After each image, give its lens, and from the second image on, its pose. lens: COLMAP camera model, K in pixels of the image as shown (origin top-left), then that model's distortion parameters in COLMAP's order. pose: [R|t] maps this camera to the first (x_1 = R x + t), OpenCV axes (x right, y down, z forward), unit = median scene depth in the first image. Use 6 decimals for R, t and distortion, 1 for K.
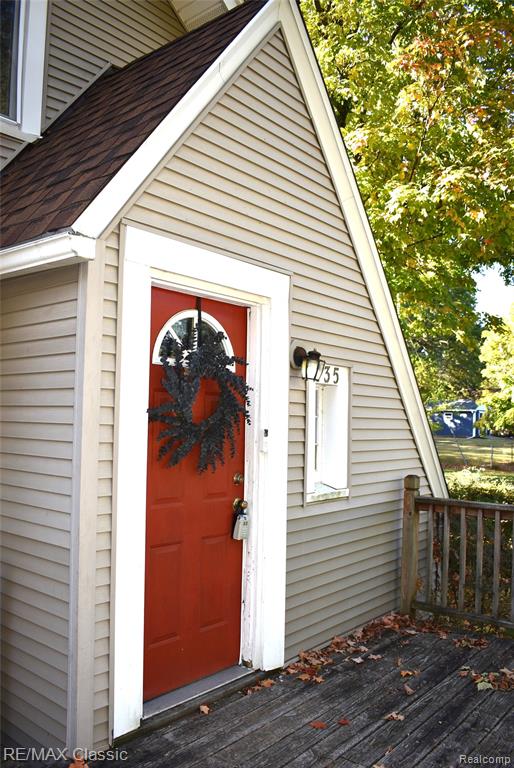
lens RADIAL K [[633.6, 0, 257.0], [0, 633.6, 384.0], [0, 0, 1]] dist [-0.097033, 0.000116]
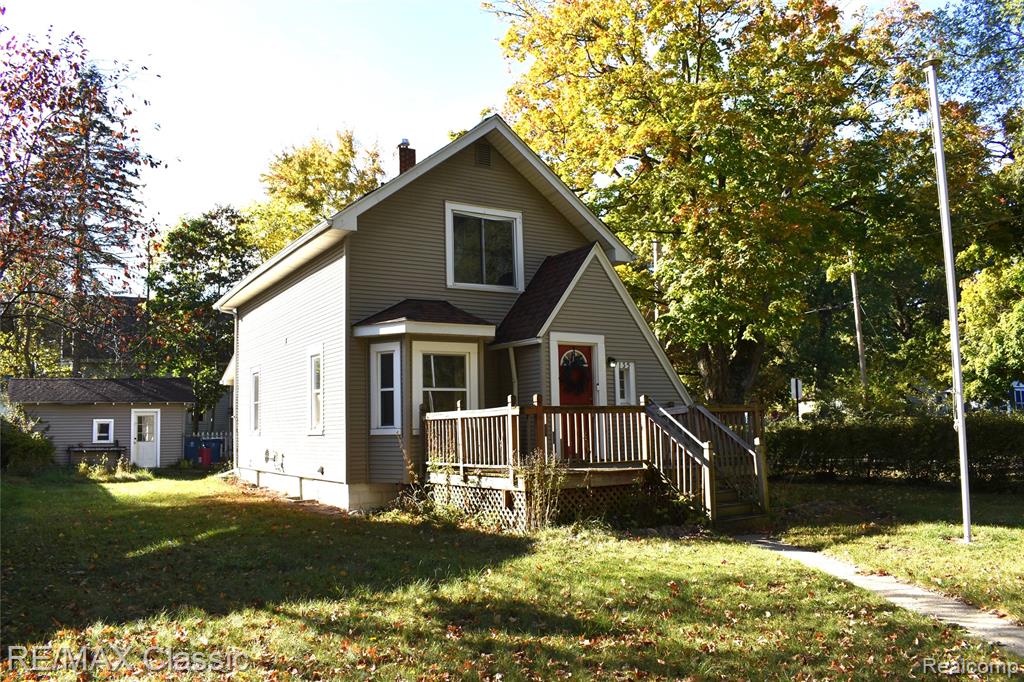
lens RADIAL K [[802.5, 0, 512.0], [0, 802.5, 341.0], [0, 0, 1]] dist [-0.078553, 0.002587]
pose [[0.941622, -0.075838, -0.328019, 1.018474], [0.056906, 0.996132, -0.066949, 0.112028], [0.331828, 0.044374, 0.942296, -3.214333]]
